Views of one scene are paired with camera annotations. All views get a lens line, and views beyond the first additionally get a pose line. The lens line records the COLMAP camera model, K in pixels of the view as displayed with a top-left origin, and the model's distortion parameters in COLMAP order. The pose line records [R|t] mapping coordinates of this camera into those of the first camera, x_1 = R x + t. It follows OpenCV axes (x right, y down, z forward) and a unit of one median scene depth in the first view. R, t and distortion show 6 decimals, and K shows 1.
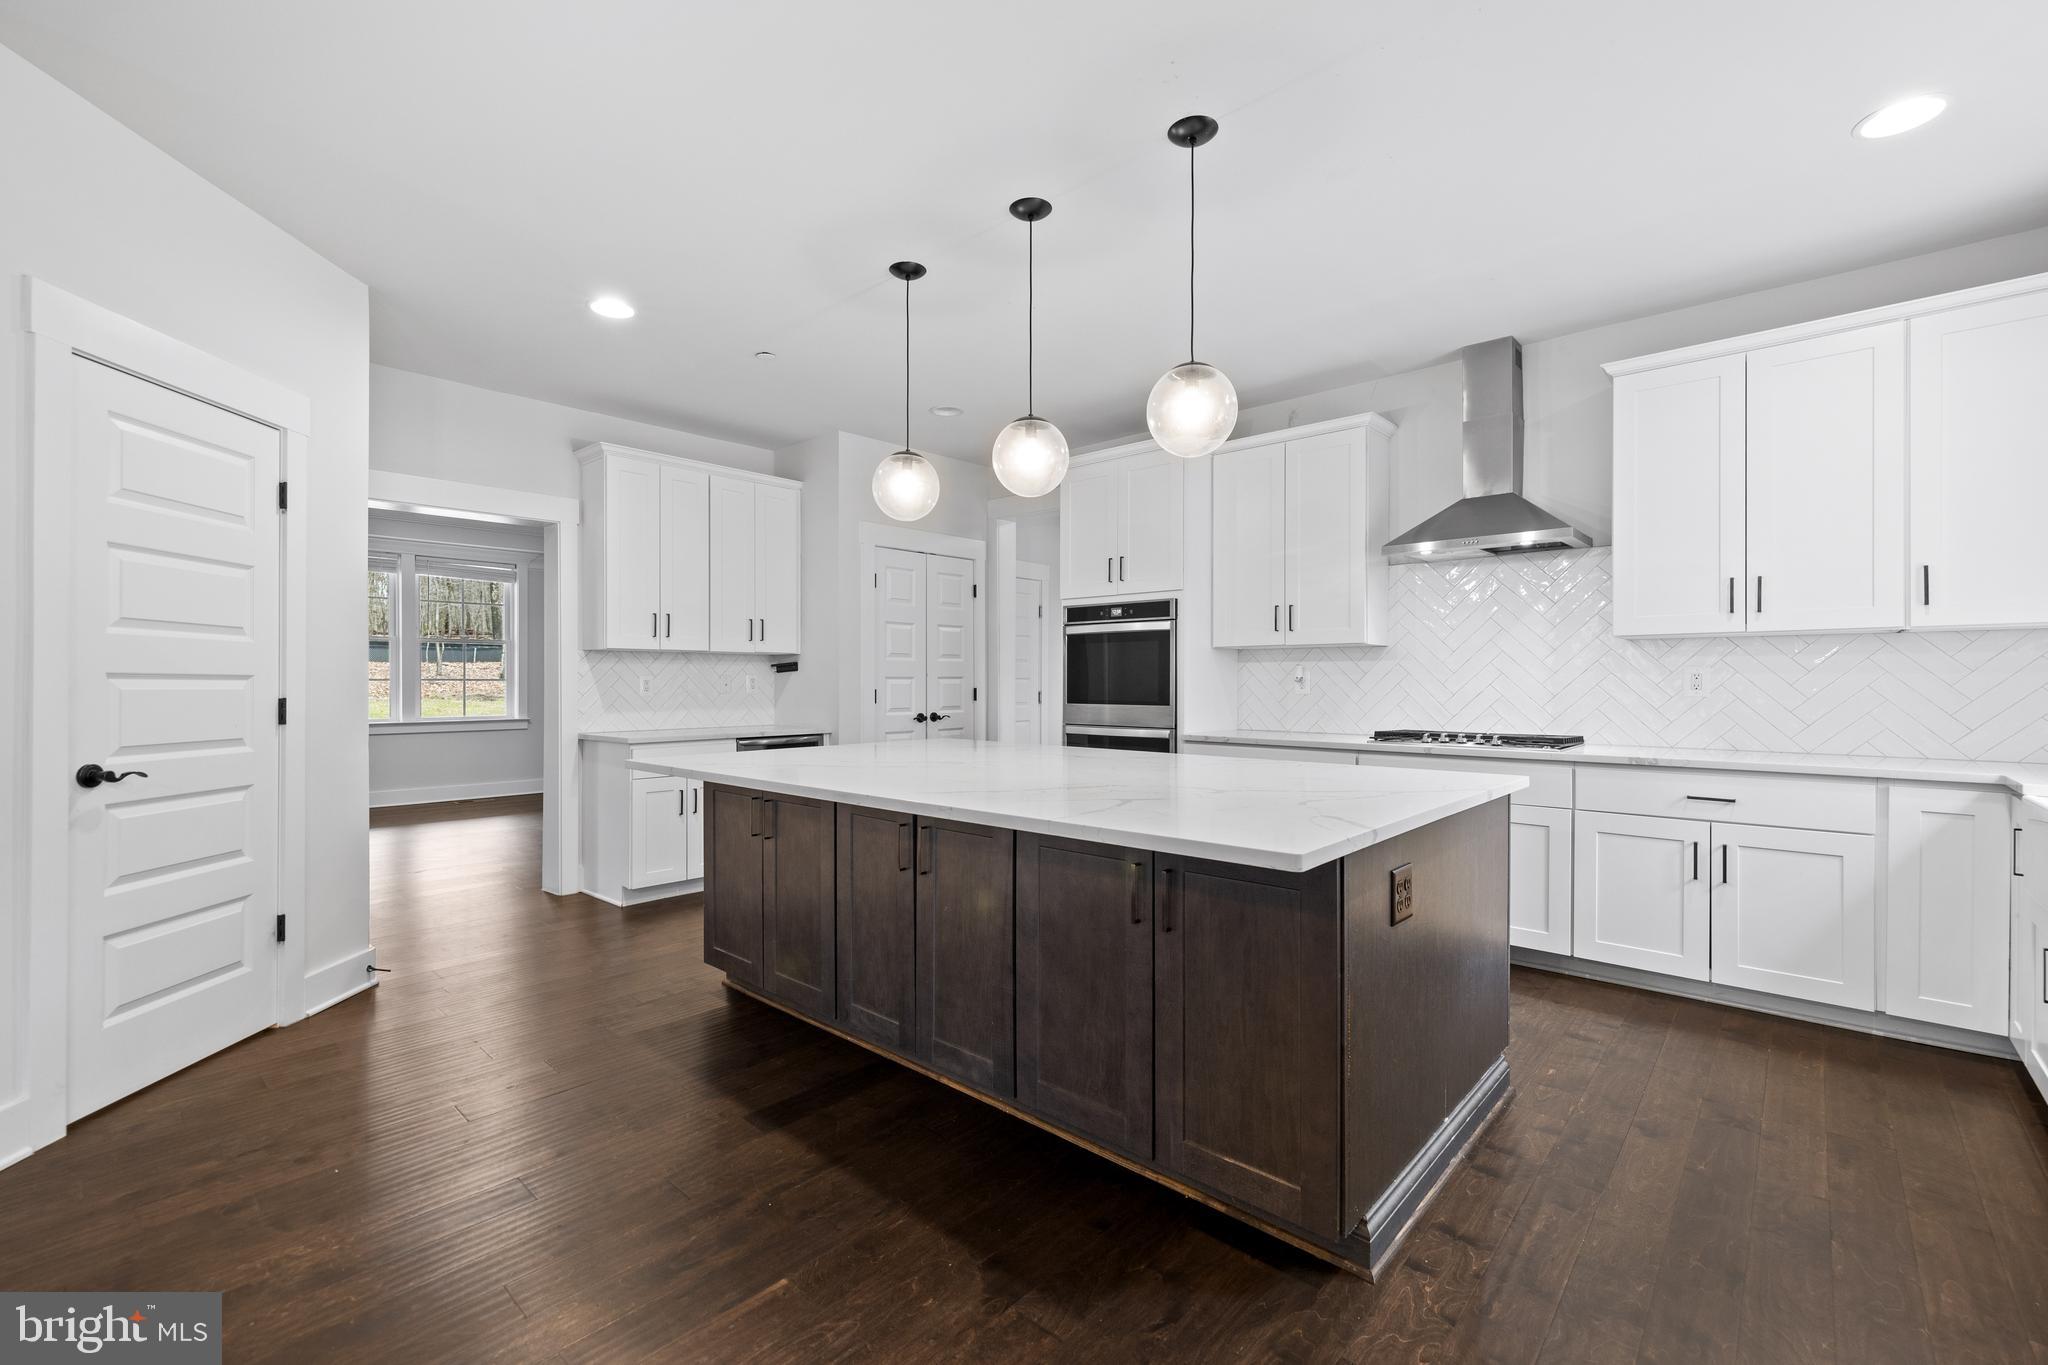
lens RADIAL K [[923.2, 0, 1025.3], [0, 923.2, 679.5], [0, 0, 1]] dist [0.005871, -0.000056]
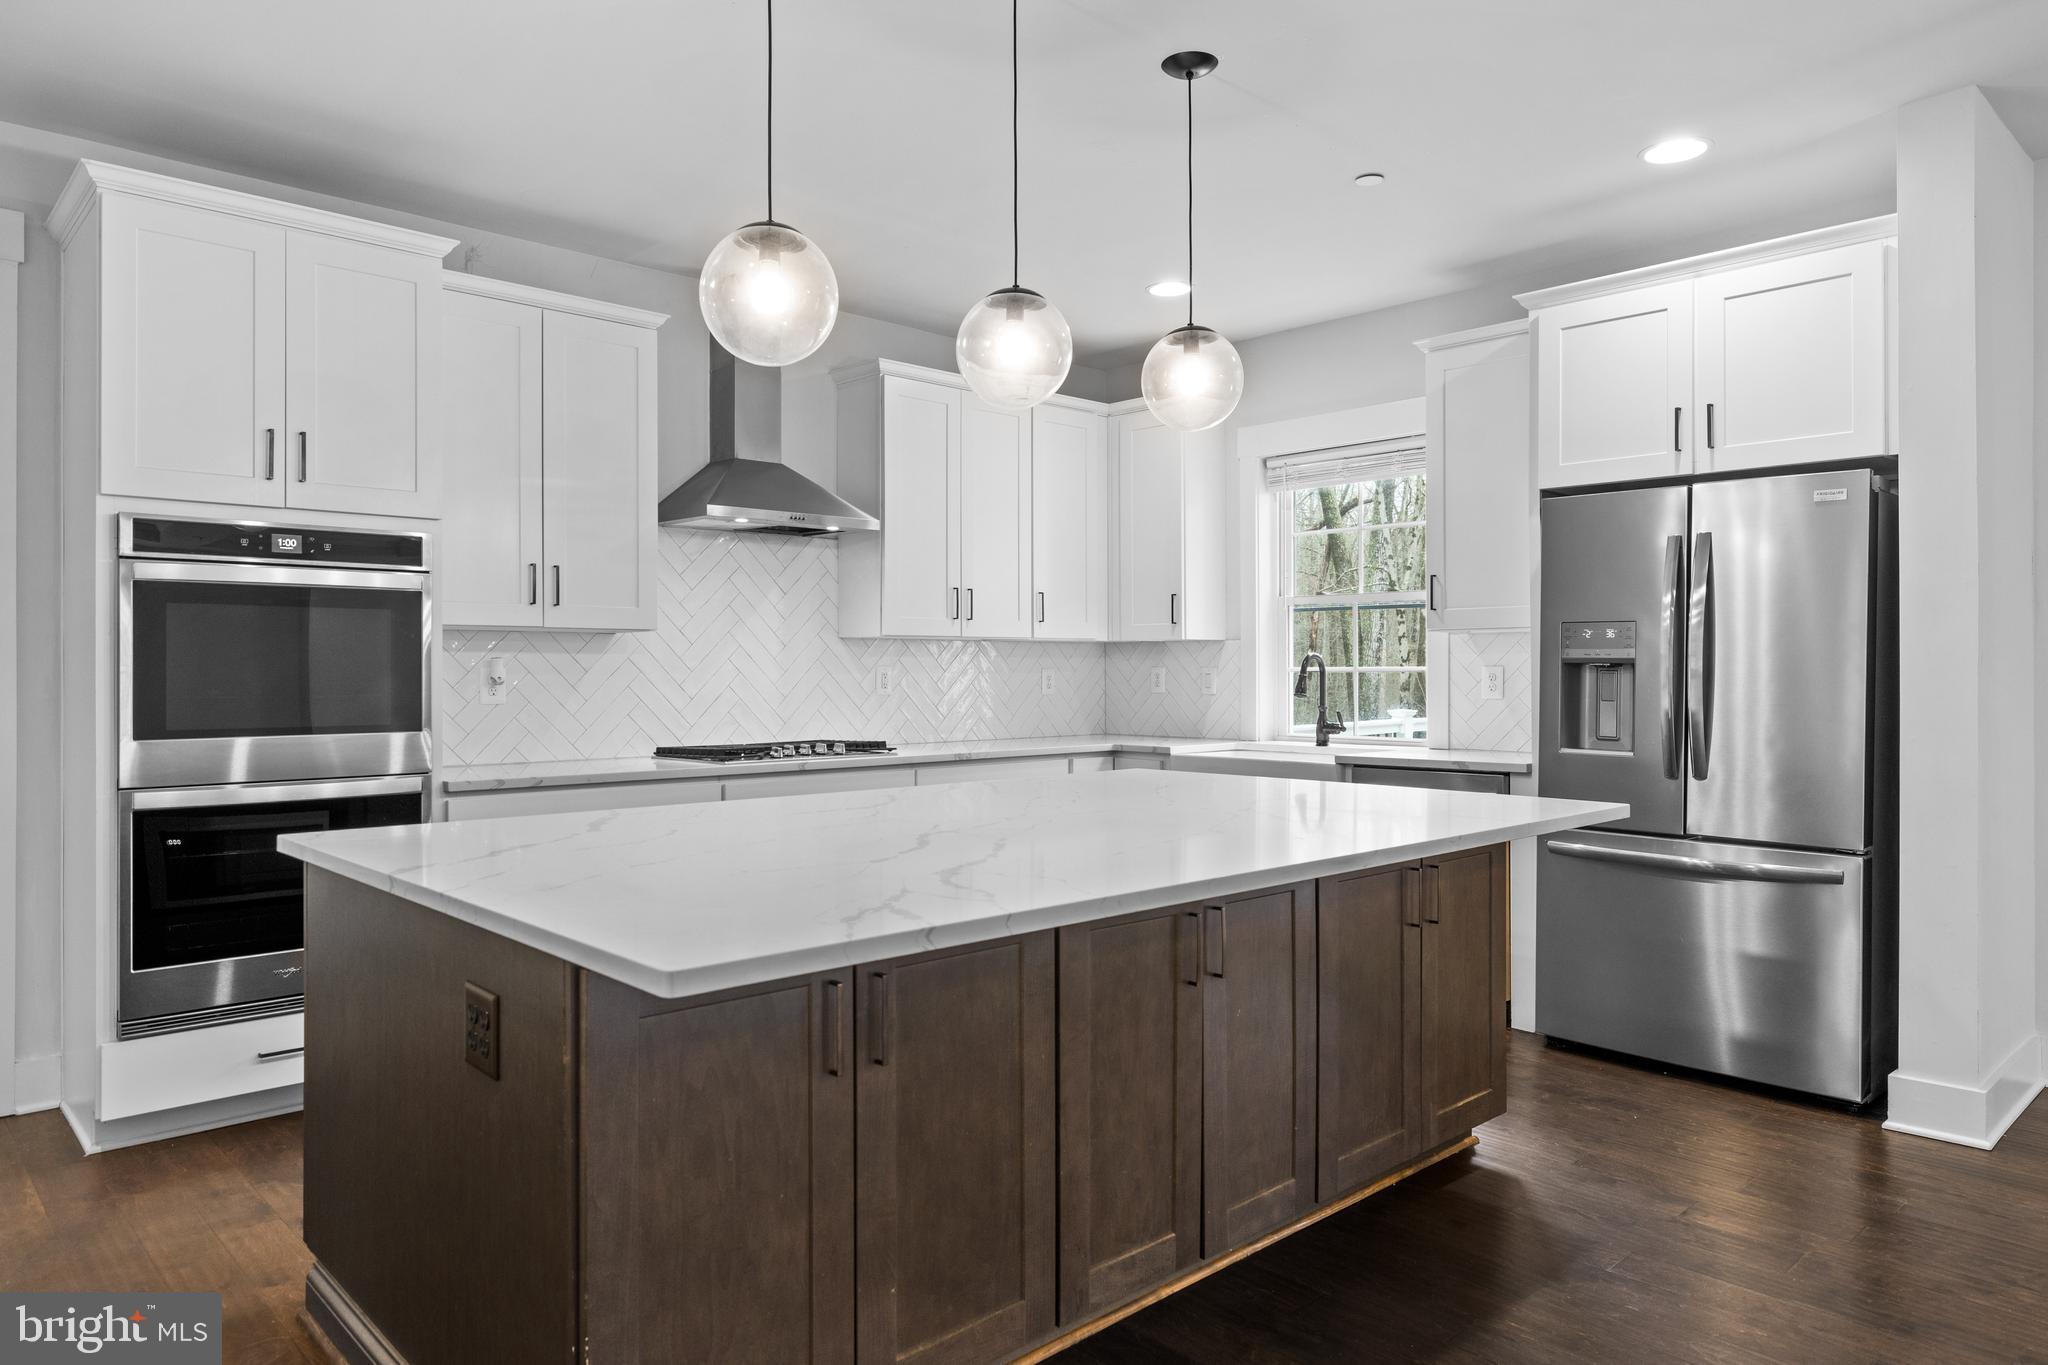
lens RADIAL K [[1305.0, 0, 1025.6], [0, 1305.0, 679.5], [0, 0, 1]] dist [0.000157, -0.000261]
pose [[0.055765, -0.004788, 0.998432, -0.661079], [0.002722, 0.999986, 0.004644, -0.005215], [-0.998440, 0.002459, 0.055777, 0.677486]]
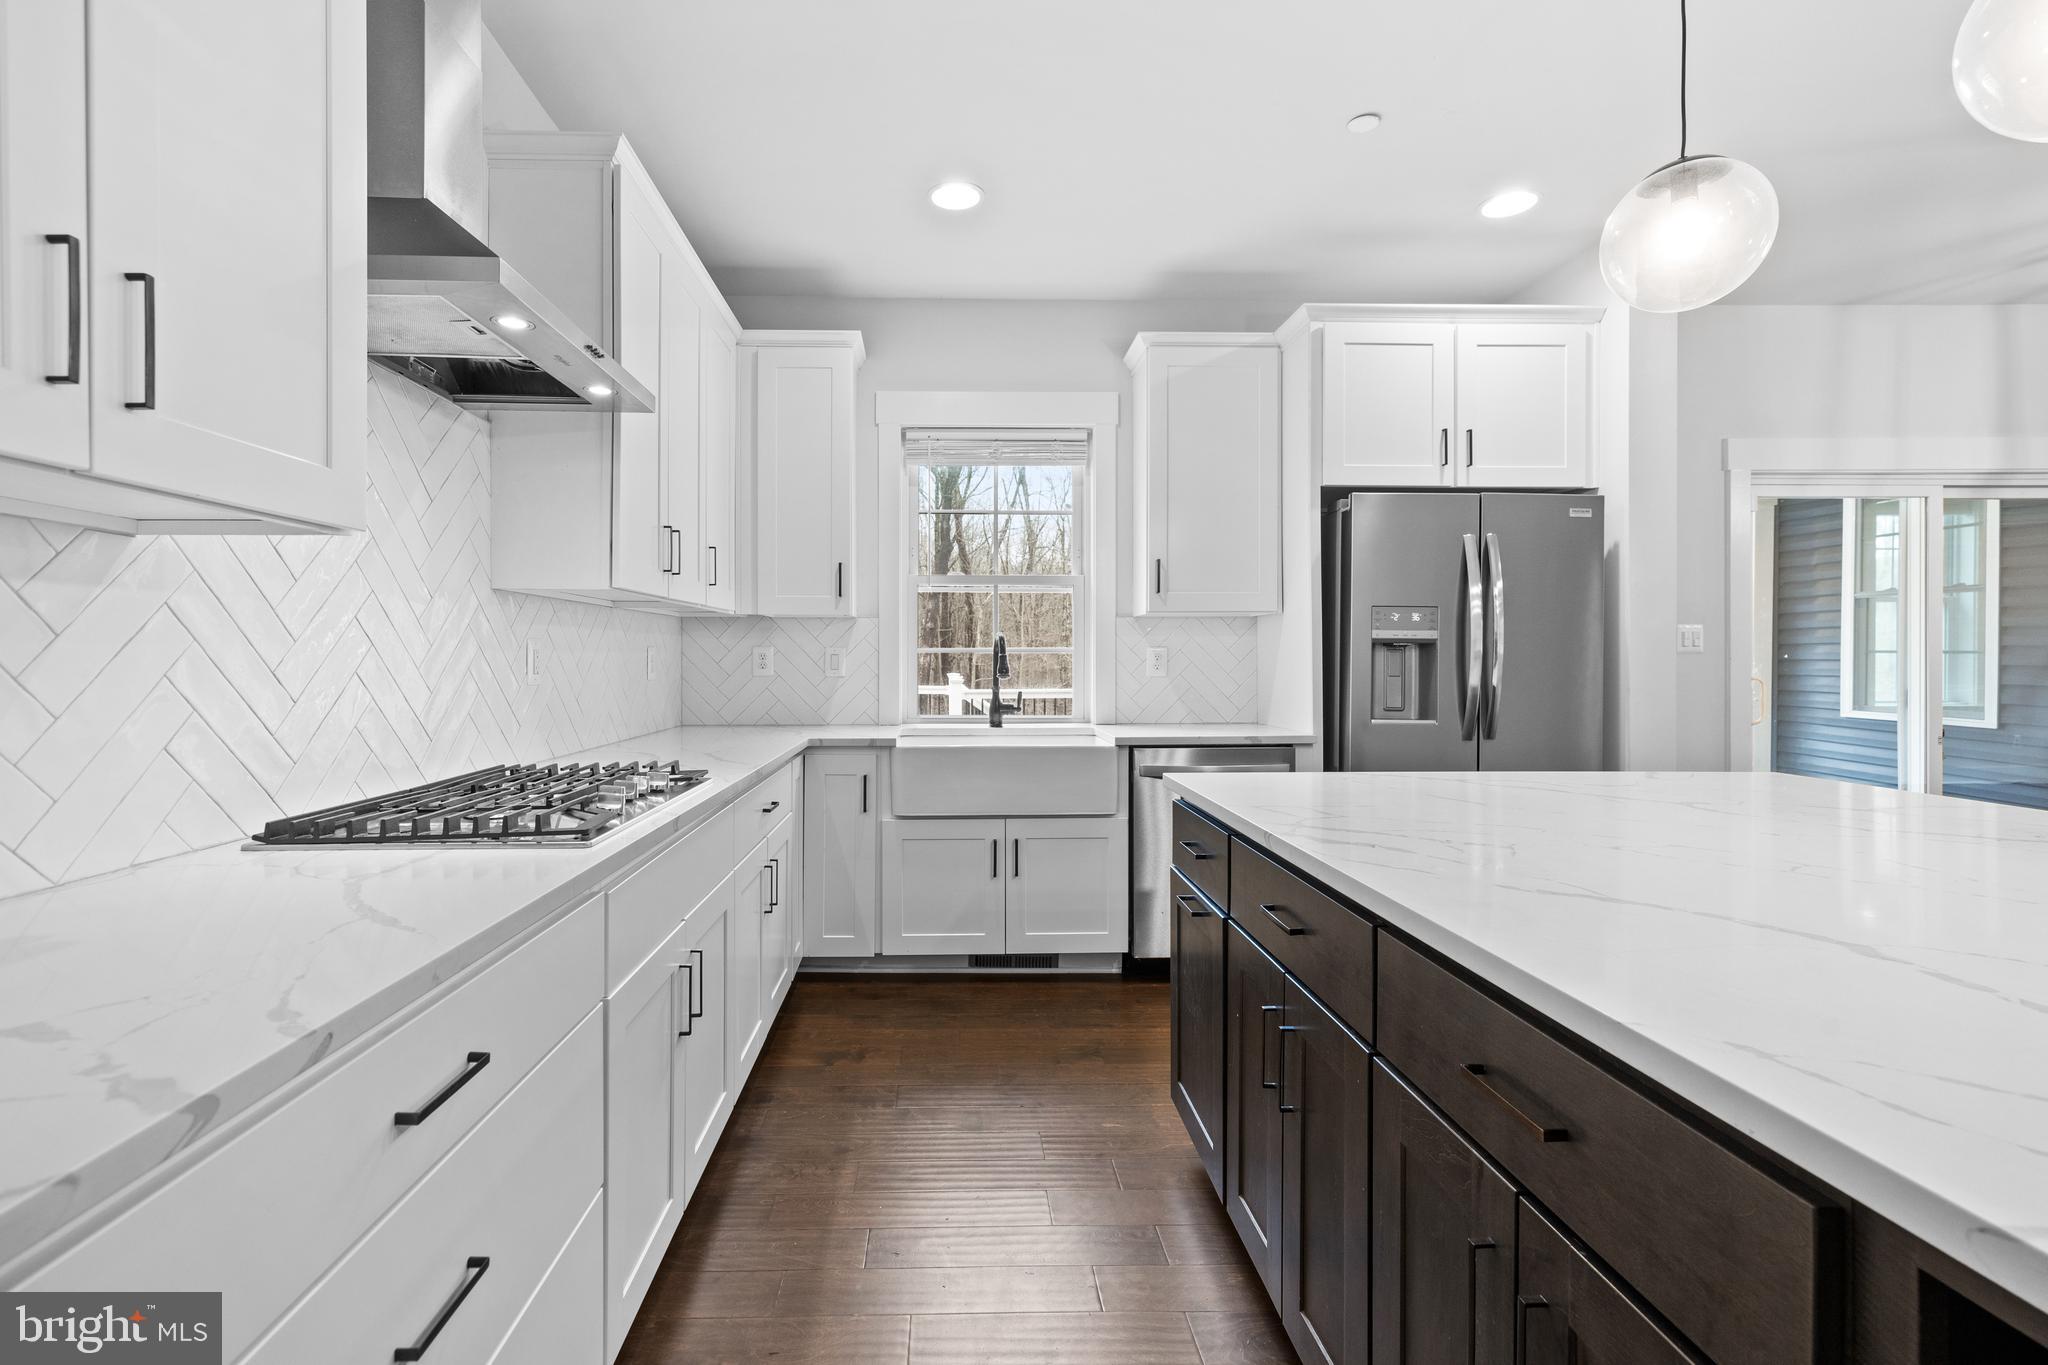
lens RADIAL K [[923.2, 0, 1022.5], [0, 923.2, 664.7], [0, 0, 1]] dist [0.005871, -0.000056]
pose [[-0.696881, -0.004773, 0.717171, 0.033937], [0.002308, 0.999958, 0.008898, -0.001021], [-0.717183, 0.007856, -0.696841, 1.100838]]
